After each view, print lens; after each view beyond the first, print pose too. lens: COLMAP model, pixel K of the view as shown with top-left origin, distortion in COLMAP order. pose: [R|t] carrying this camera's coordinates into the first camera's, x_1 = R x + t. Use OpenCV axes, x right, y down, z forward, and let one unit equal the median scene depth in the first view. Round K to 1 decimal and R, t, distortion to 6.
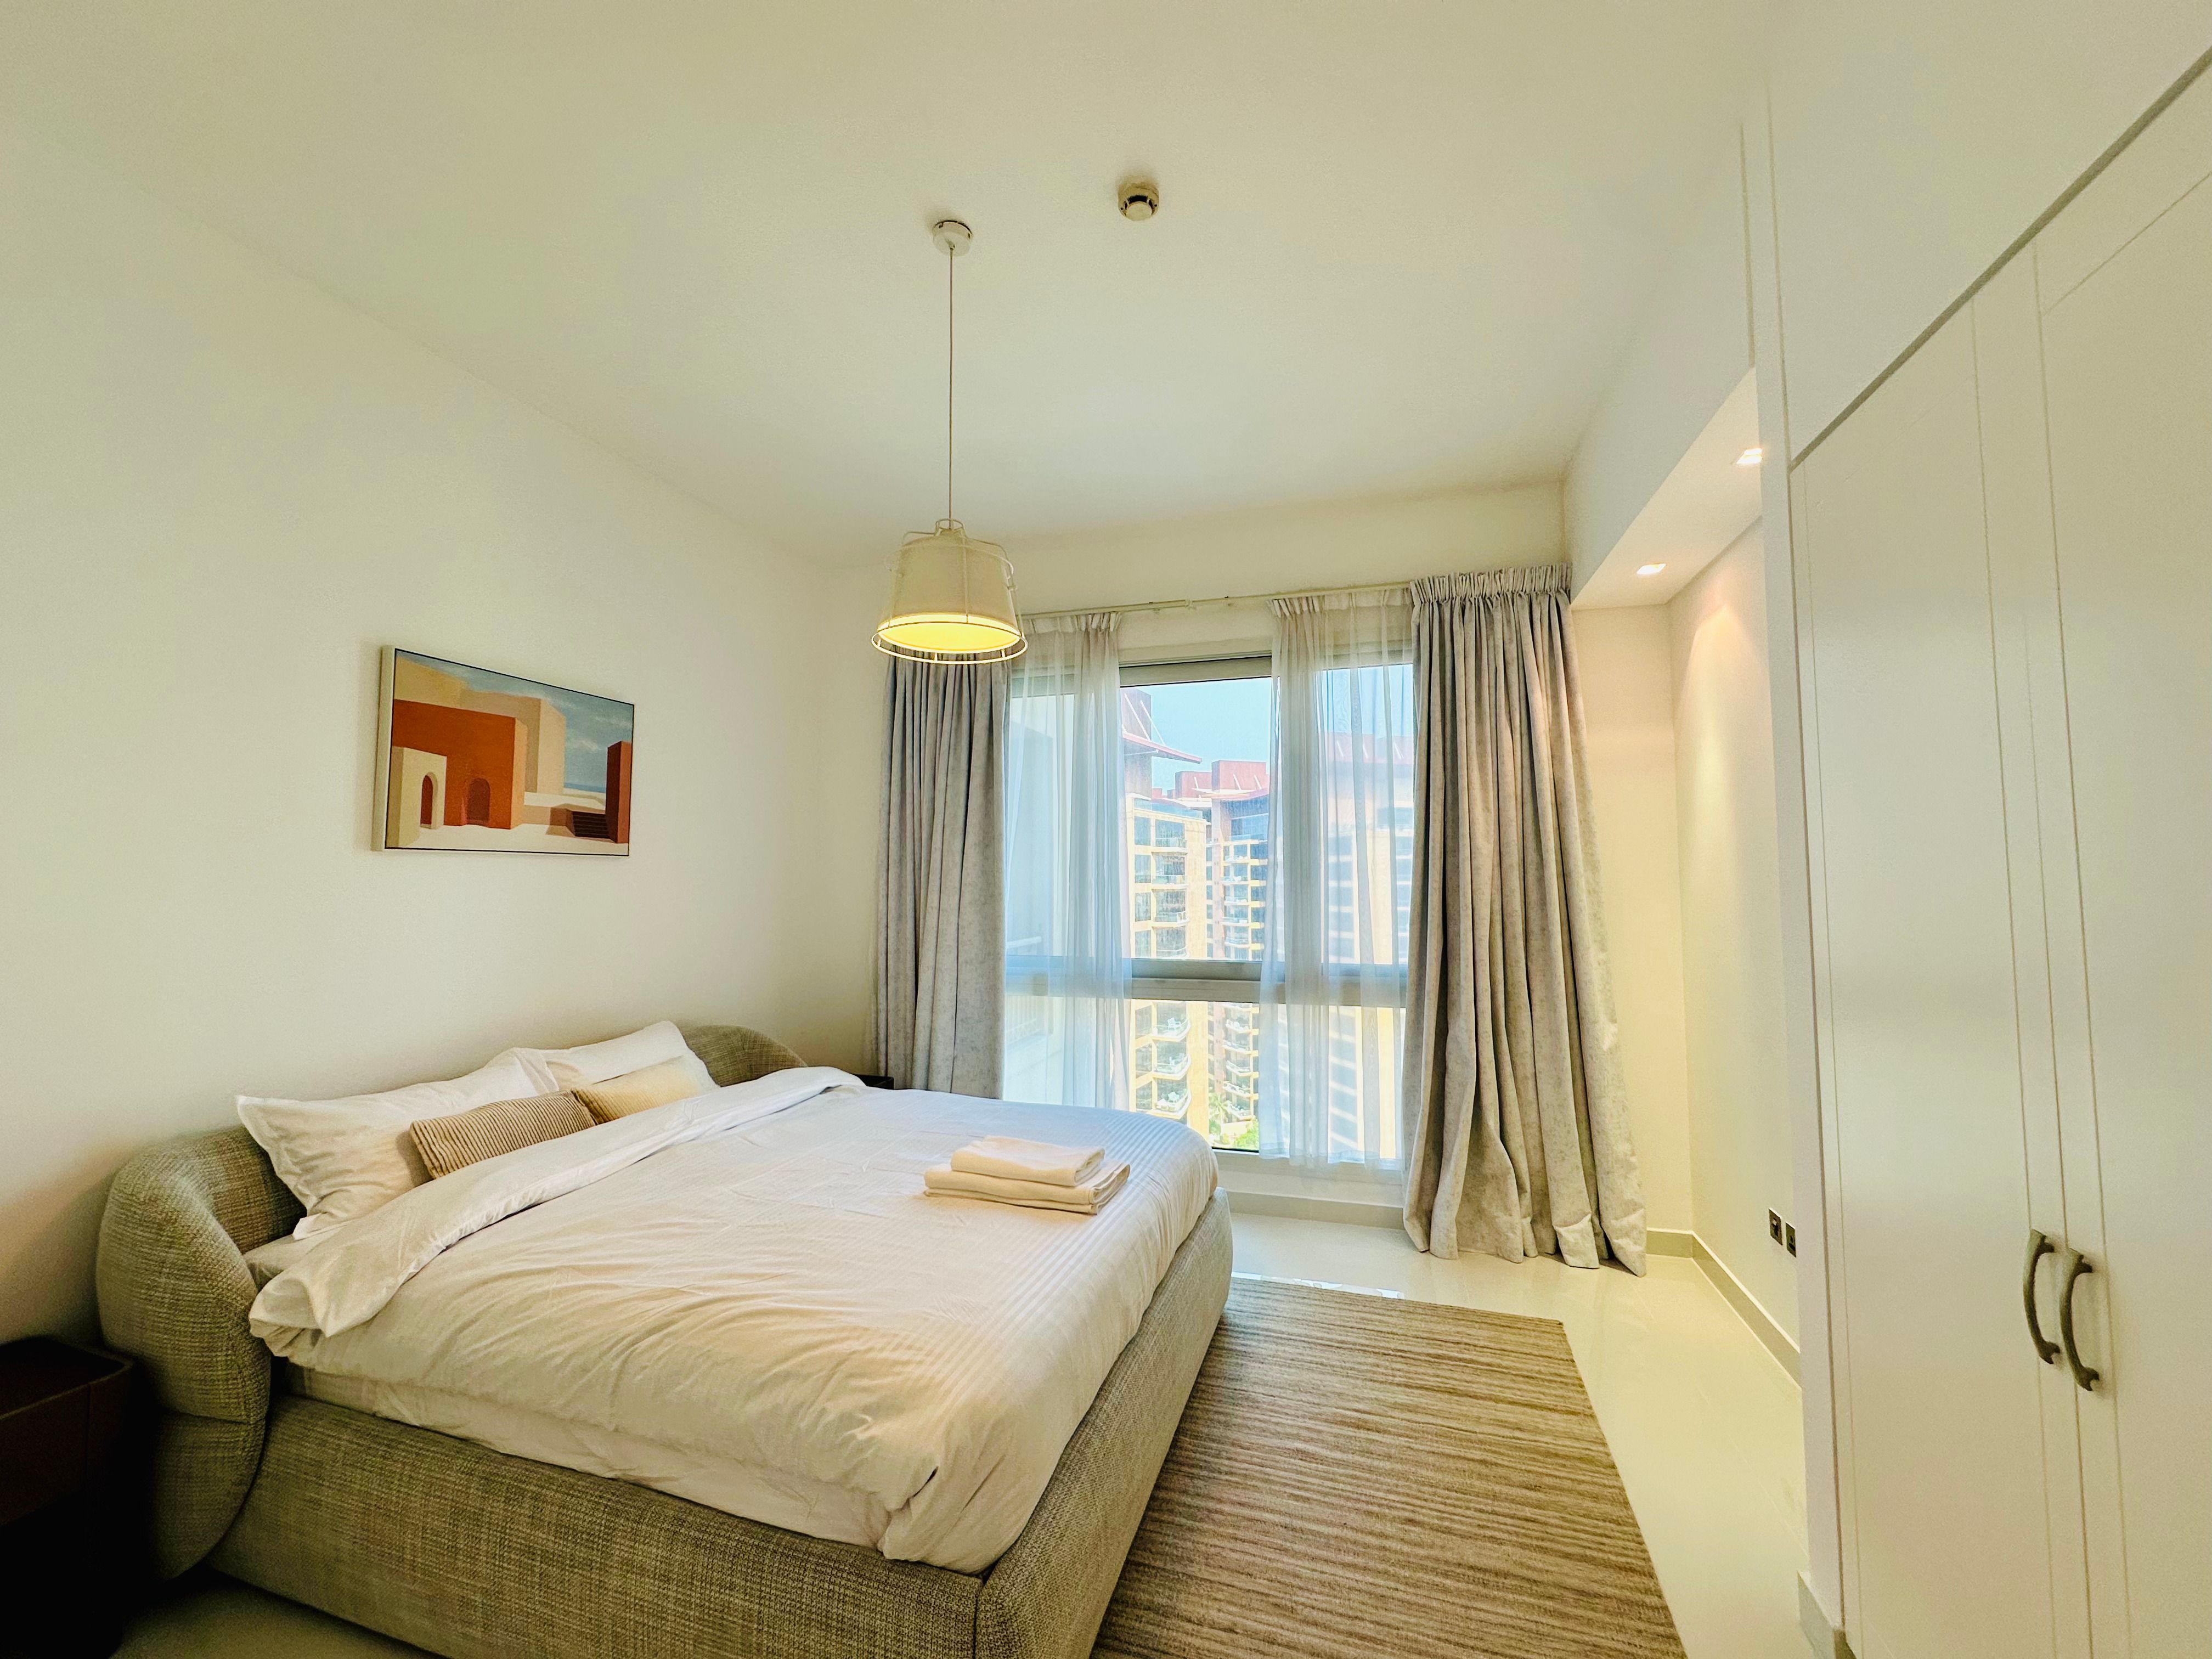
lens RADIAL K [[880.9, 0, 1107.1], [0, 880.9, 817.5], [0, 0, 1]] dist [0.001075, 0.000242]
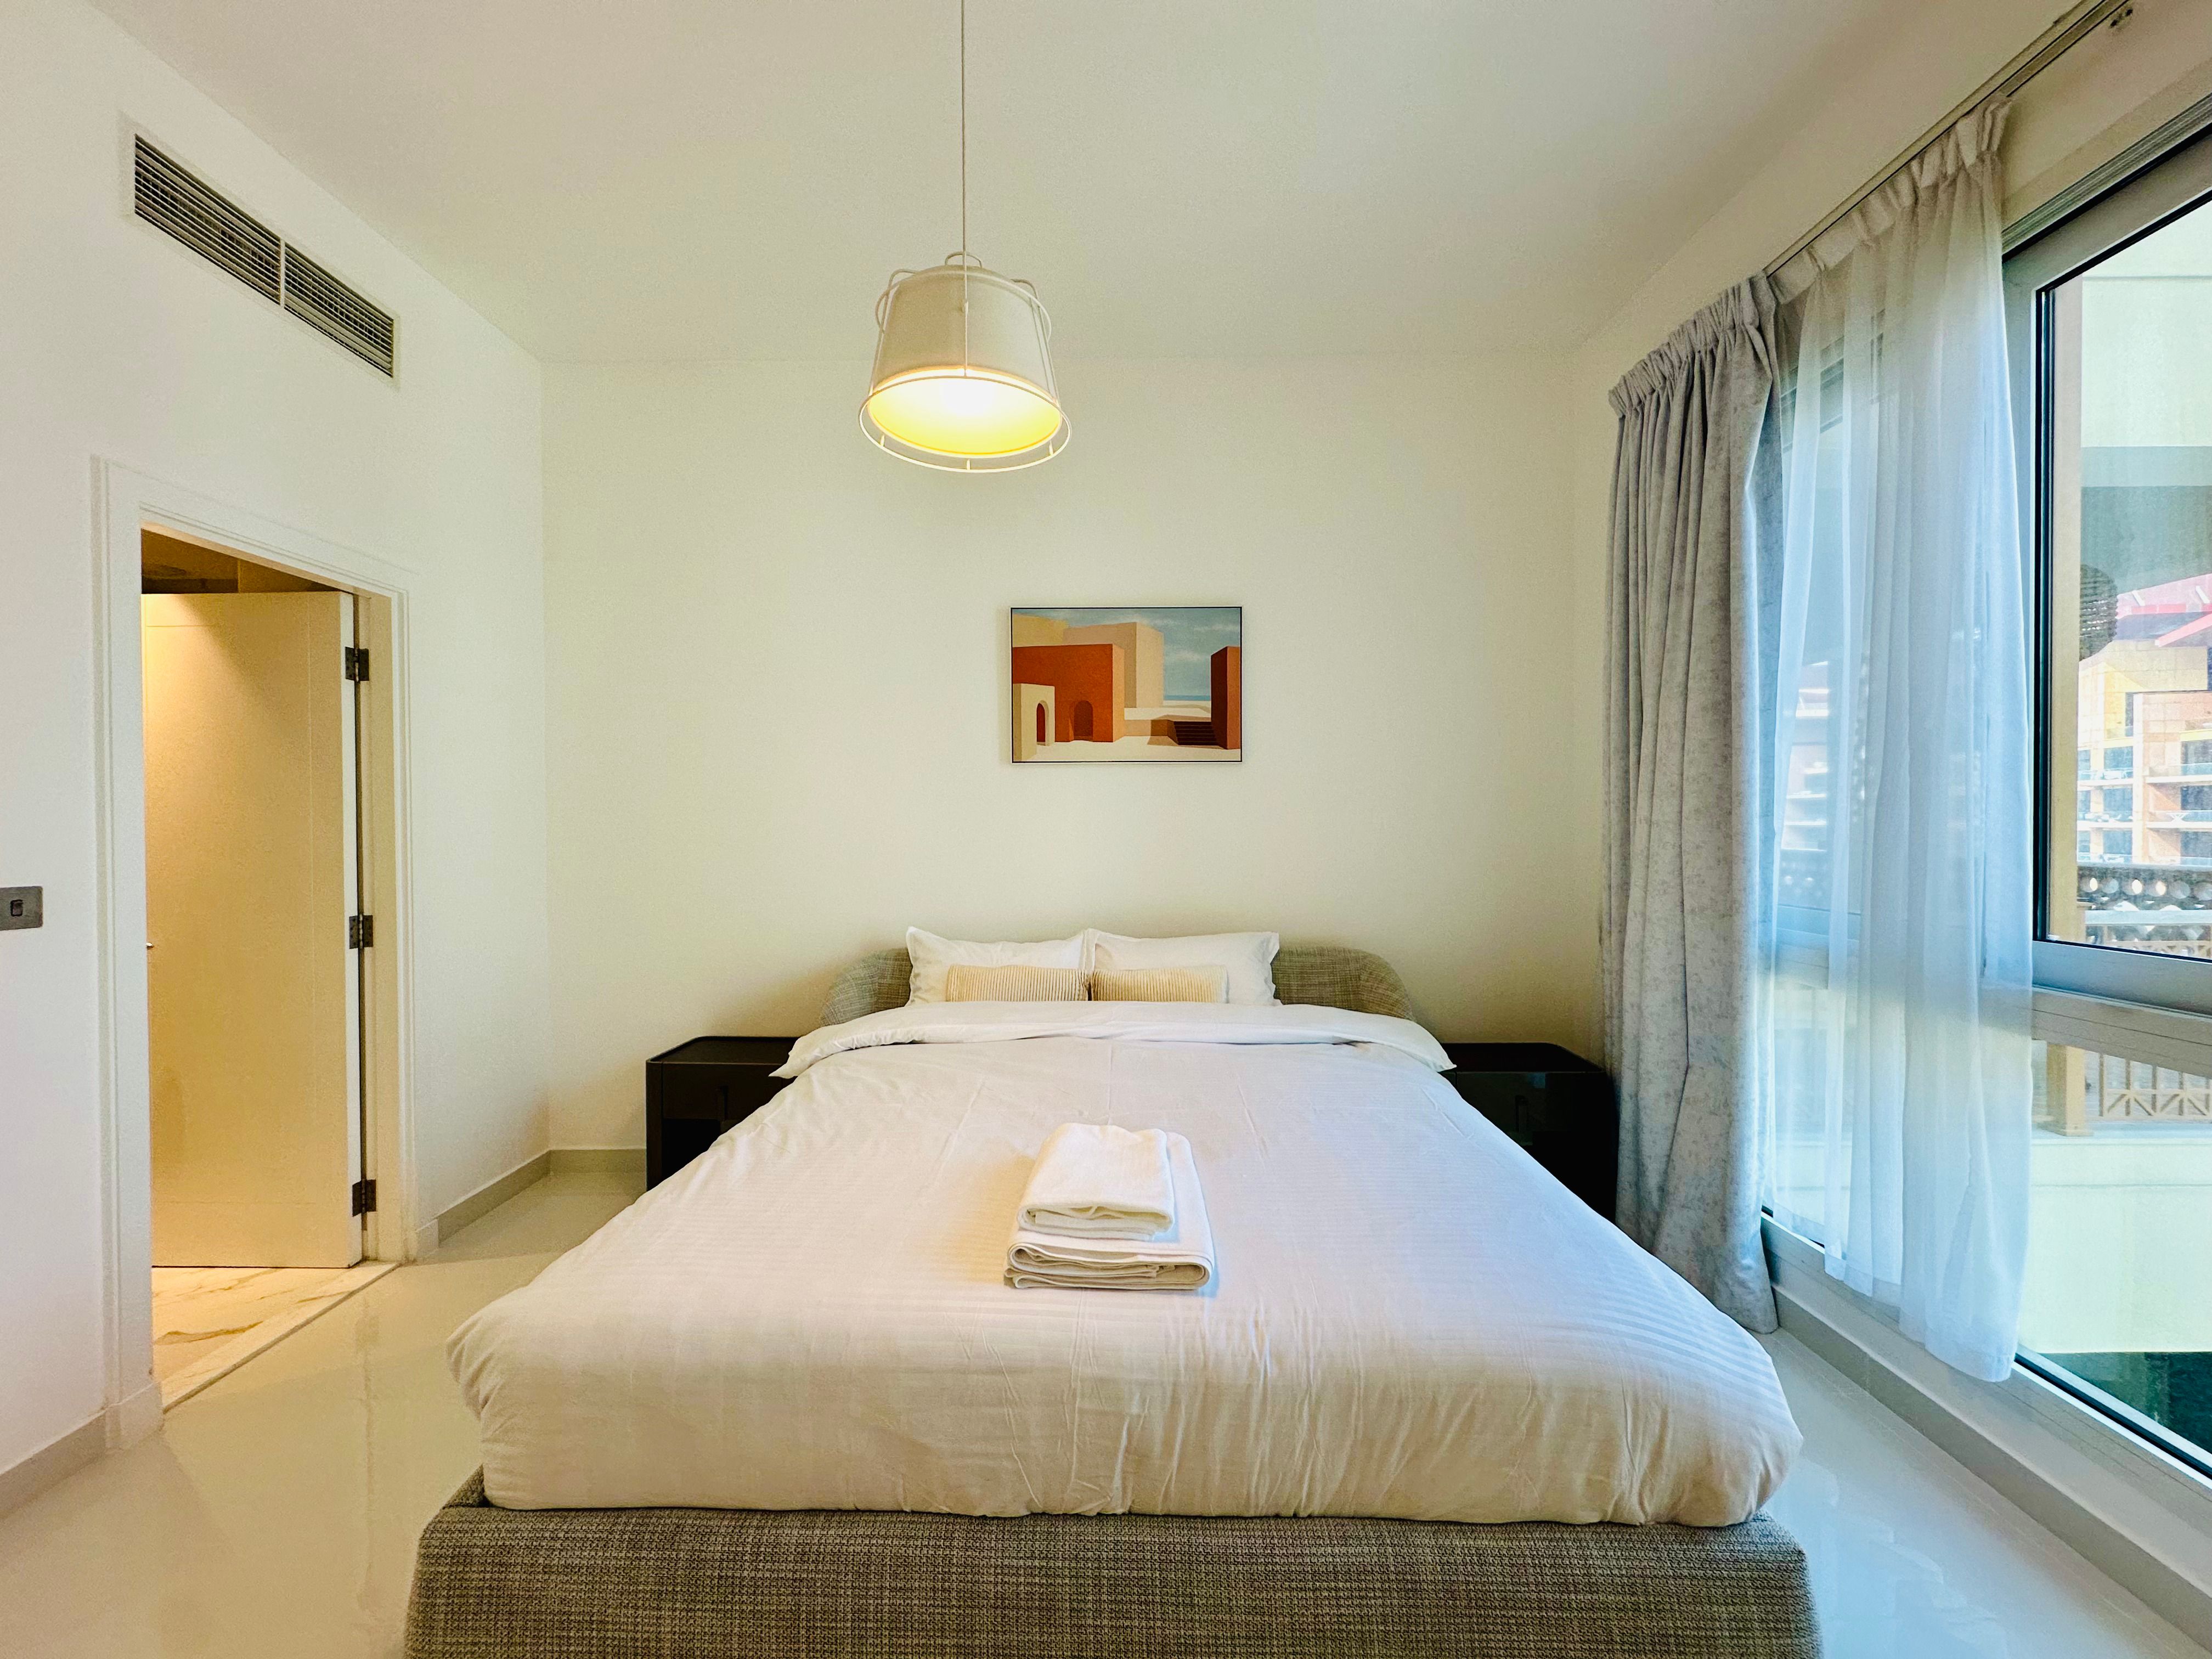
lens RADIAL K [[880.9, 0, 1110.0], [0, 880.9, 823.6], [0, 0, 1]] dist [0.001075, 0.000242]
pose [[0.288370, 0.002413, -0.957516, 0.407685], [0.070938, 0.997195, 0.023877, 0.089077], [0.954888, -0.074810, 0.287389, 0.641842]]
